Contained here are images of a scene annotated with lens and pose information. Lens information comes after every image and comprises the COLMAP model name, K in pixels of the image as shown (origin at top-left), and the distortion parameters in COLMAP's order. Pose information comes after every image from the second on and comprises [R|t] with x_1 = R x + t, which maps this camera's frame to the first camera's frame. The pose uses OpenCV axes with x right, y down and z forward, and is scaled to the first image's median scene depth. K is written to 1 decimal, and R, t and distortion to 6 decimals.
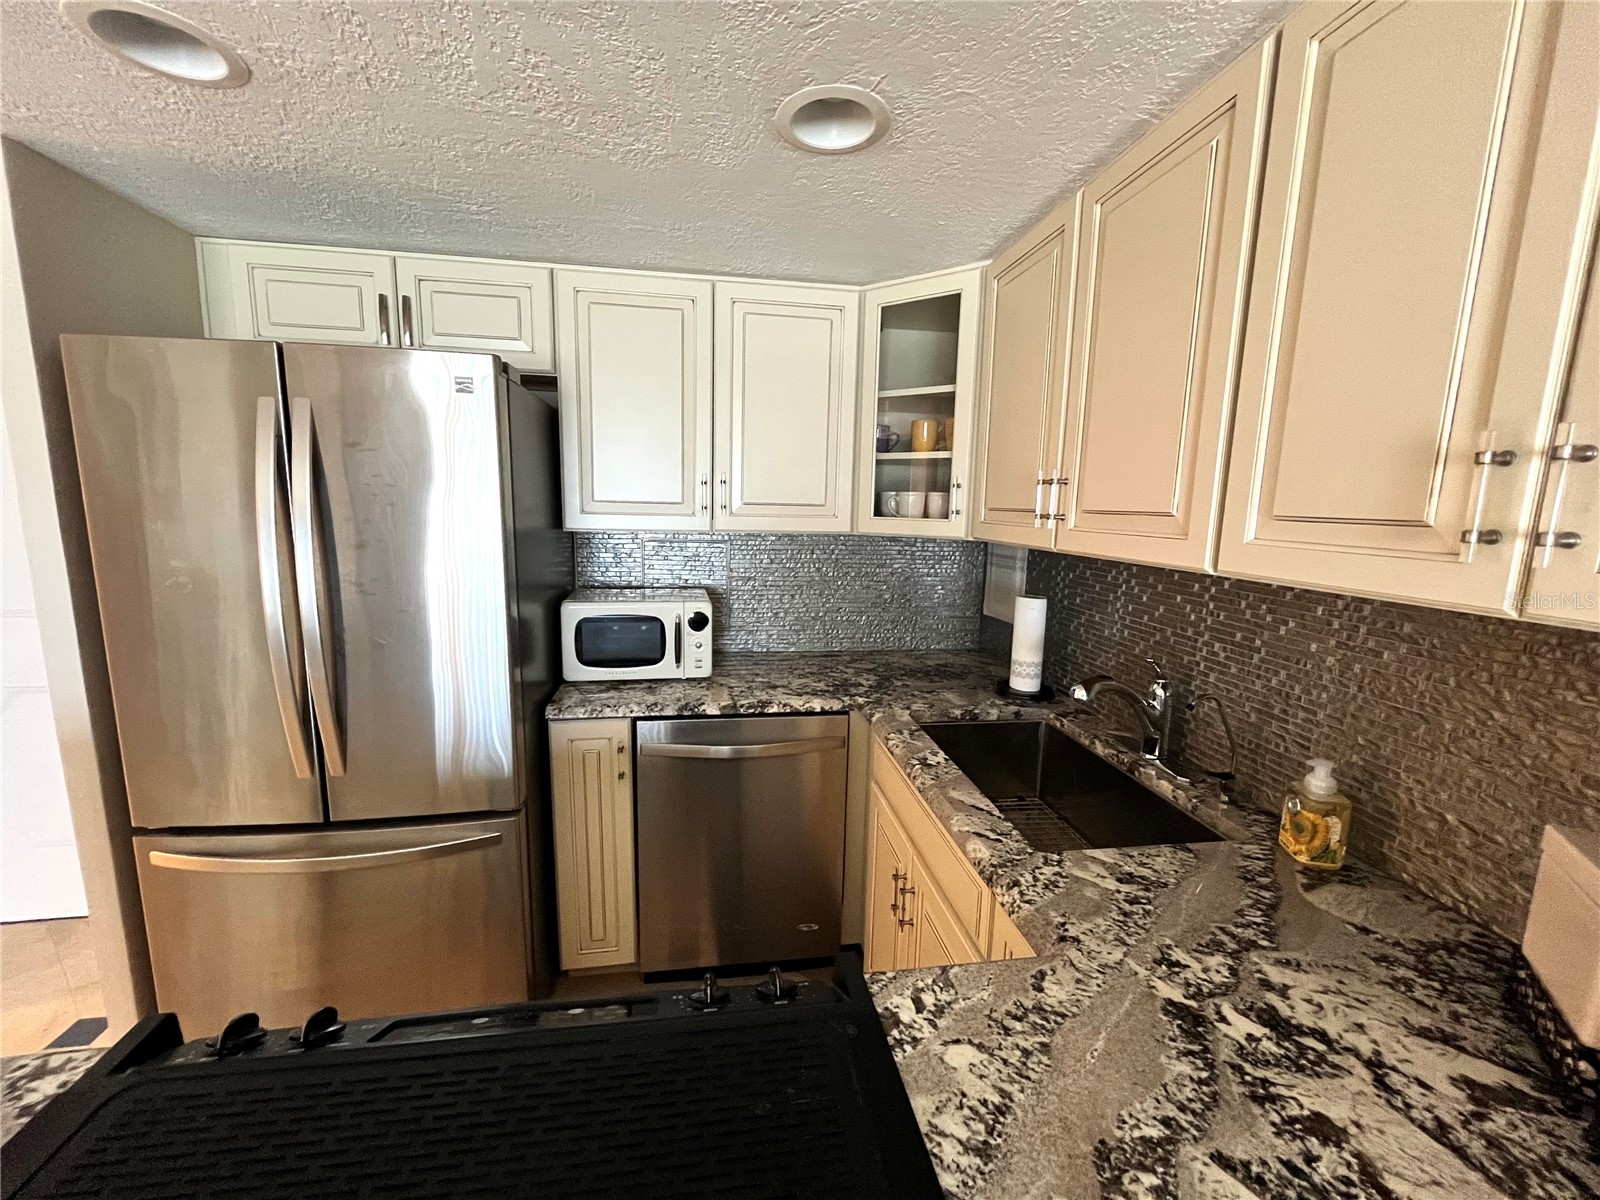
lens RADIAL K [[640.8, 0, 799.2], [0, 640.8, 597.8], [0, 0, 1]] dist [-0.003855, 0.000718]
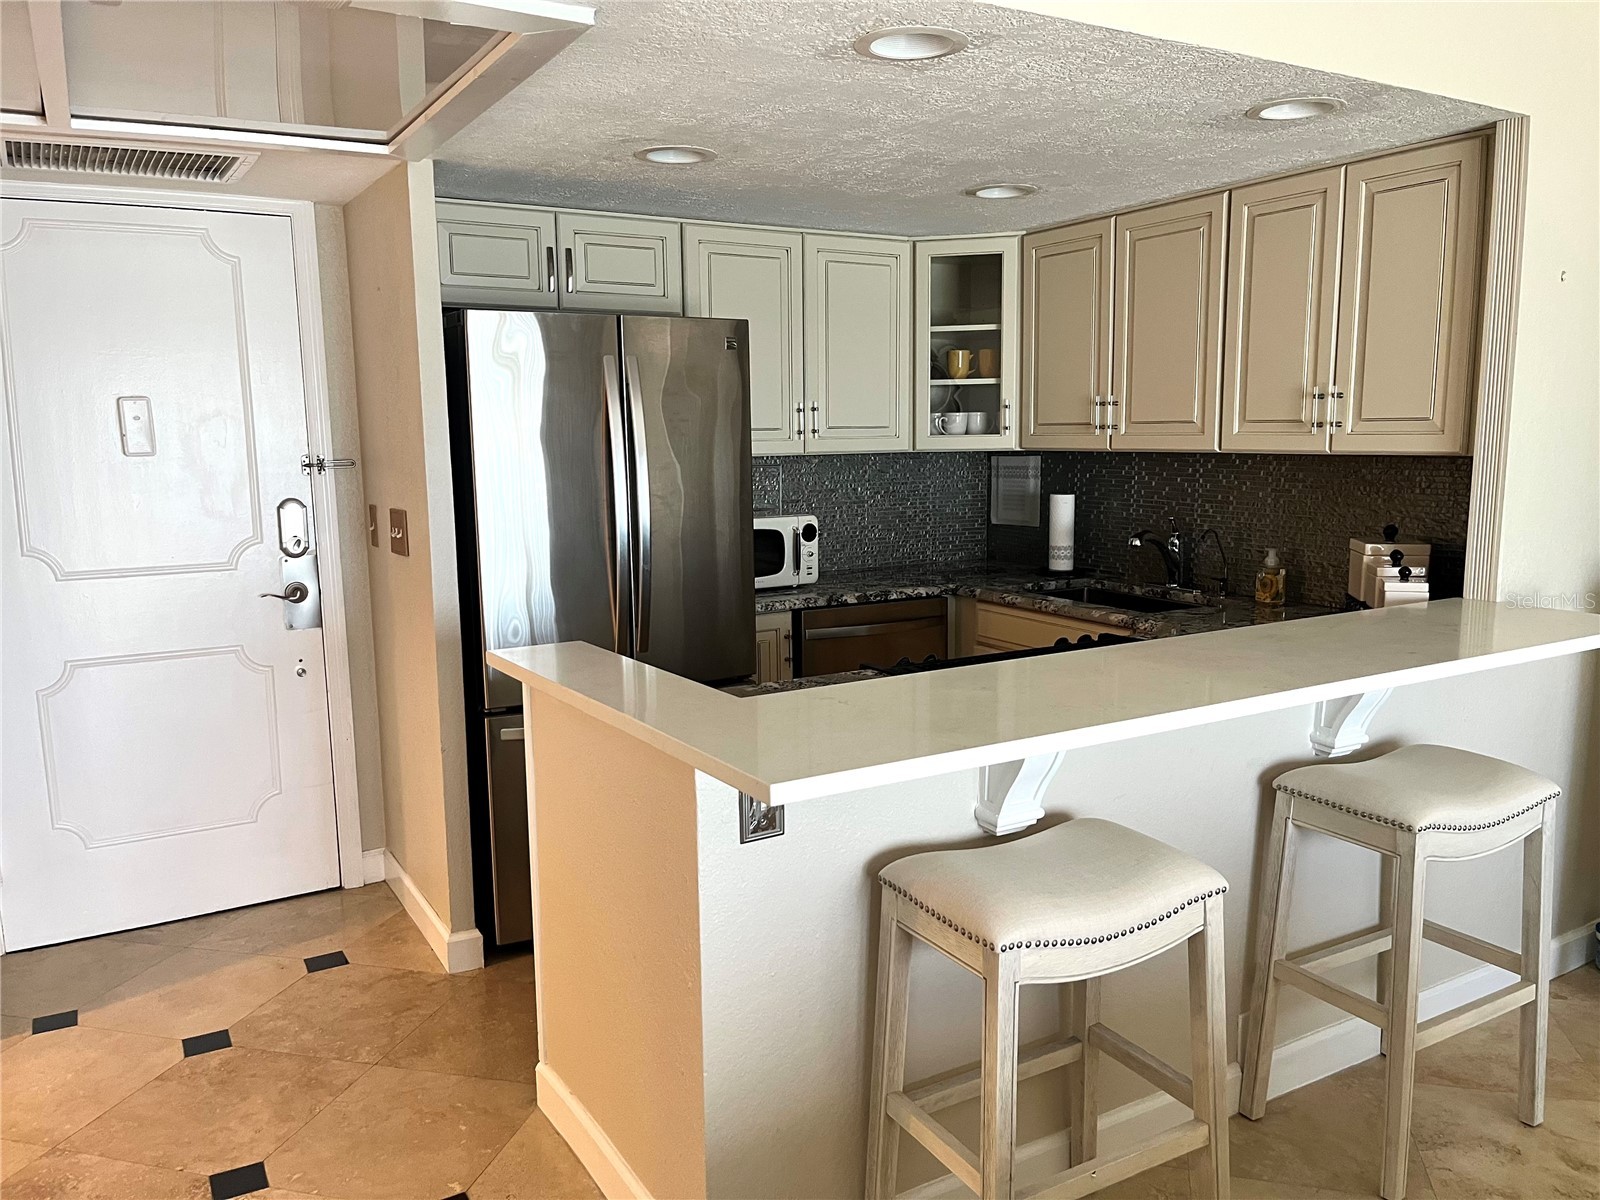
lens RADIAL K [[1228.2, 0, 800.4], [0, 1228.2, 602.8], [0, 0, 1]] dist [0.013067, -0.007997]
pose [[0.929417, -0.084896, 0.359134, -1.057335], [0.086684, 0.996173, 0.011152, 0.148340], [-0.358707, 0.020766, 0.933219, -1.113864]]
